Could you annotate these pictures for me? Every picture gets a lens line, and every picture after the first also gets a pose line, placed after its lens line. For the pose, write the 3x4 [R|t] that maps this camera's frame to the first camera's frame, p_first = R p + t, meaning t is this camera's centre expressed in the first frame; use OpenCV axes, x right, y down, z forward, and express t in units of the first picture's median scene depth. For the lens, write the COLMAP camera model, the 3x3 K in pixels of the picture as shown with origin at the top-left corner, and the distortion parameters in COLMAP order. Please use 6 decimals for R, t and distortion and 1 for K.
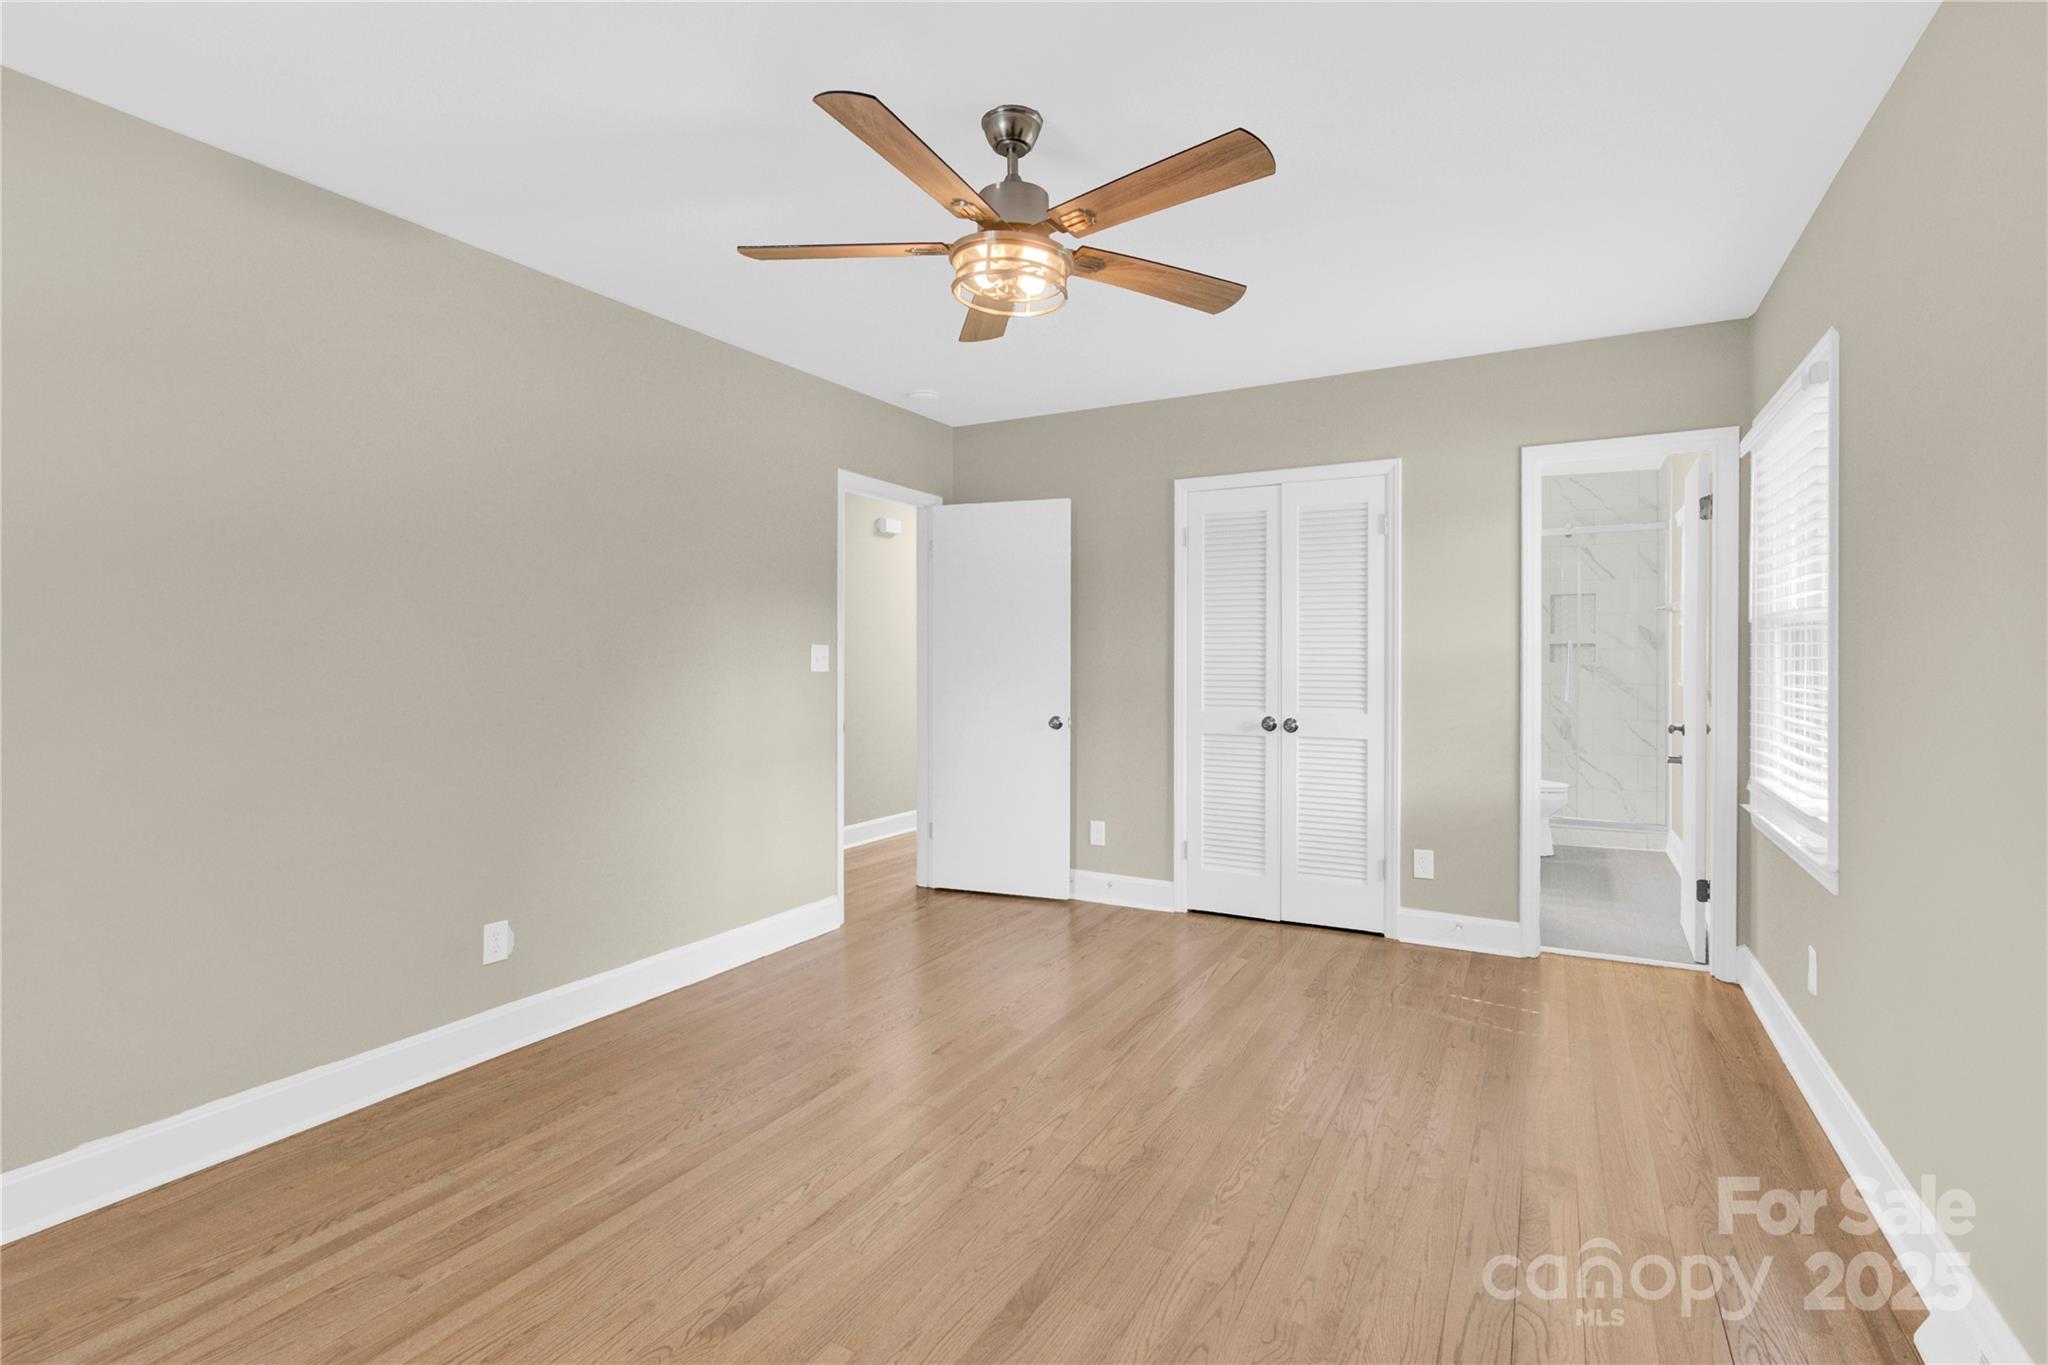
lens RADIAL K [[972.3, 0, 1024.3], [0, 972.3, 670.4], [0, 0, 1]] dist [-0.002195, 0.000934]
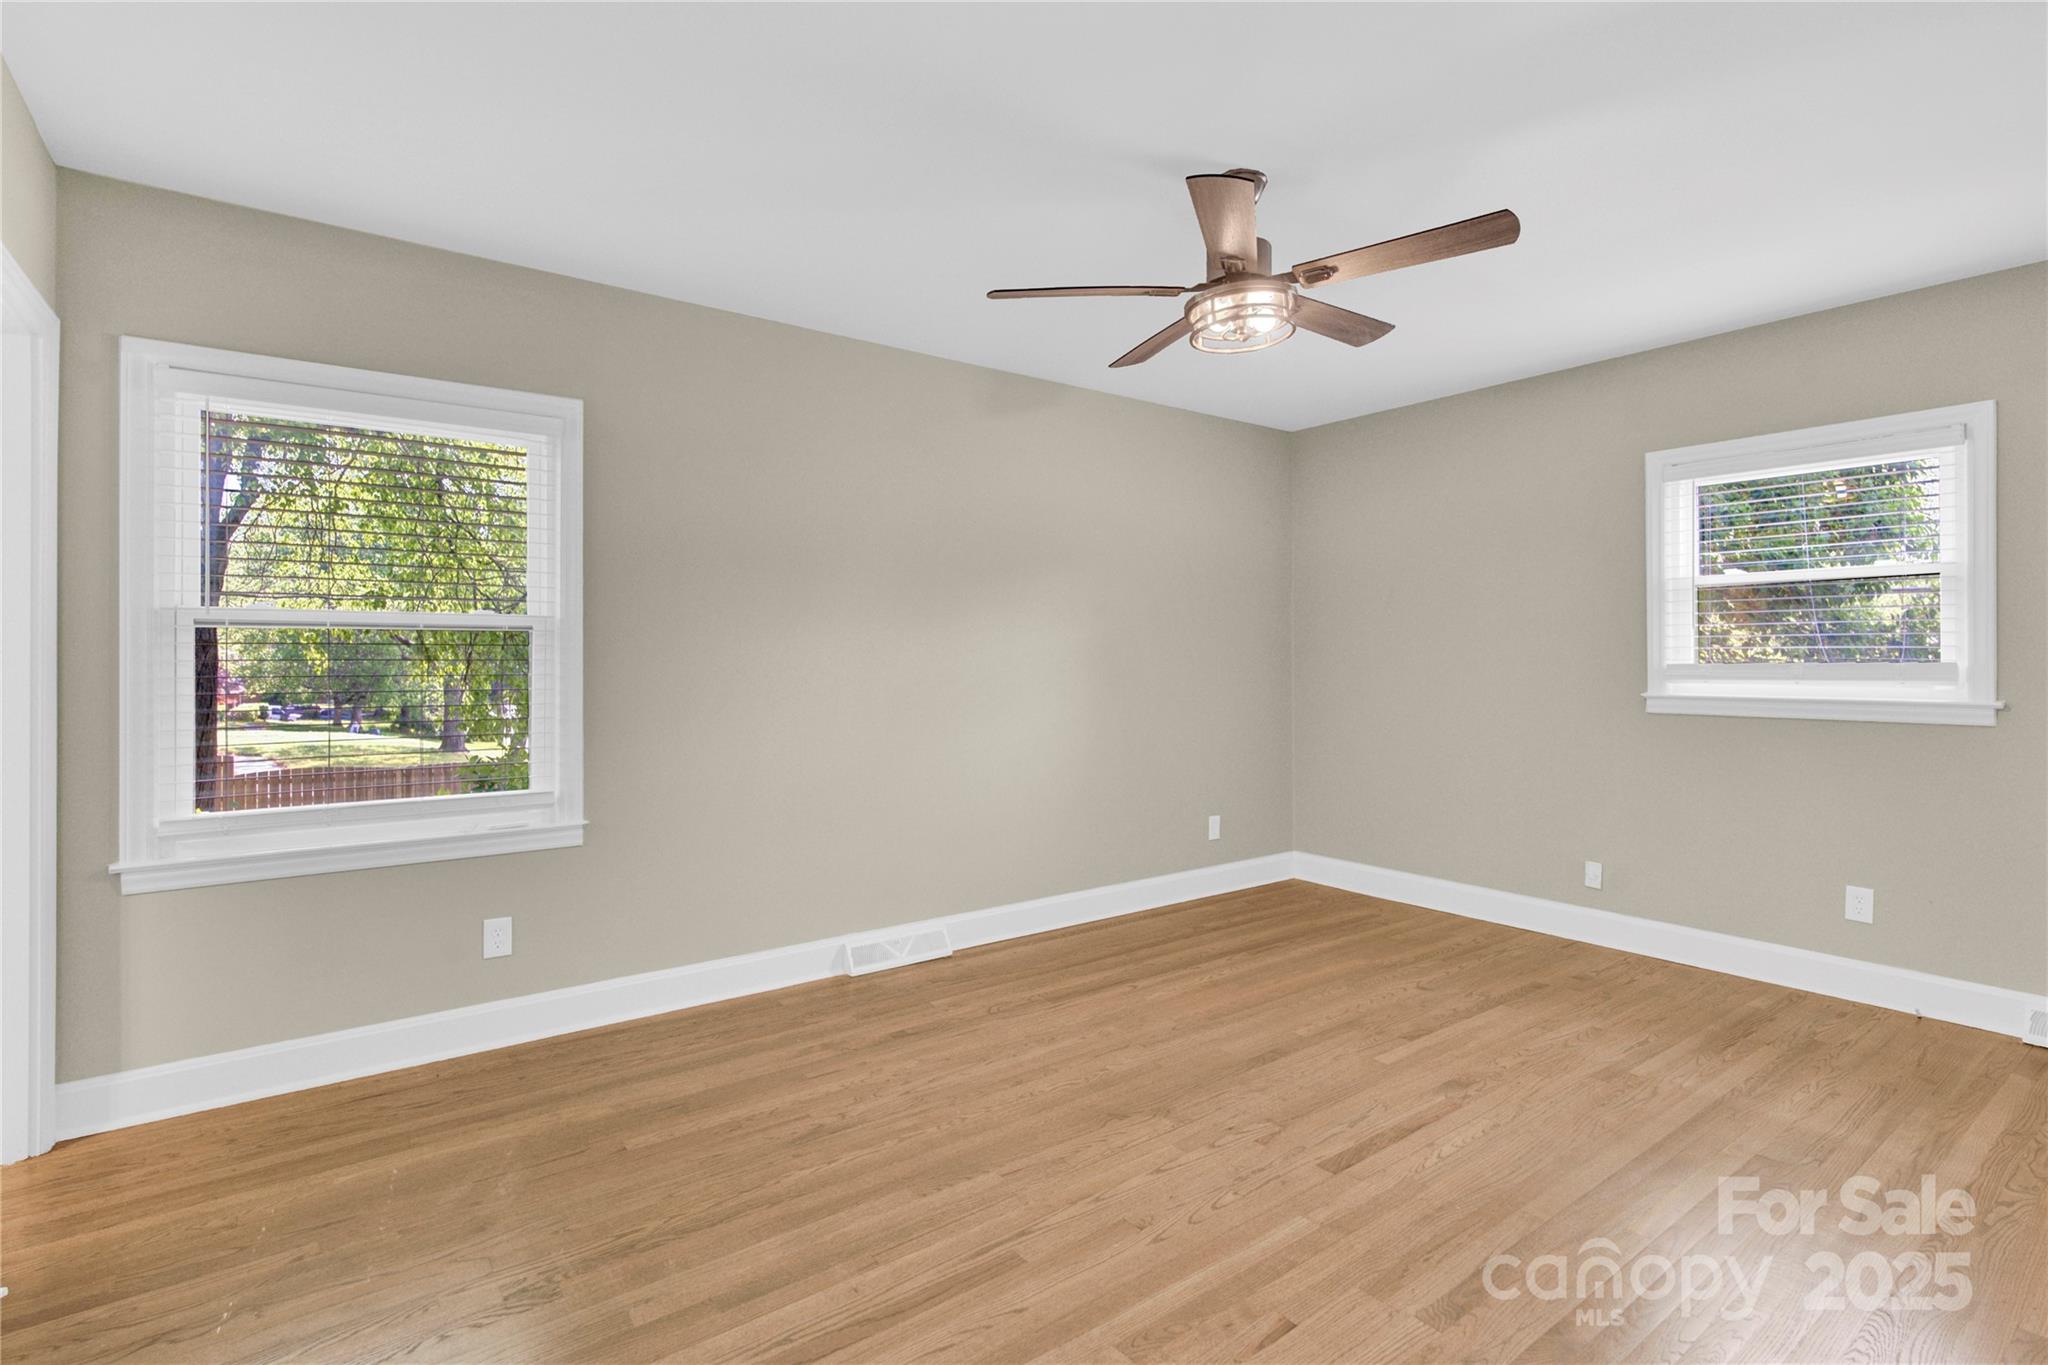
lens RADIAL K [[972.3, 0, 1024.2], [0, 972.3, 666.8], [0, 0, 1]] dist [-0.002195, 0.000934]
pose [[-0.905886, -0.003136, 0.423510, -0.223684], [0.007457, 0.999699, 0.023352, -0.027175], [-0.423456, 0.024313, -0.905590, 1.835001]]
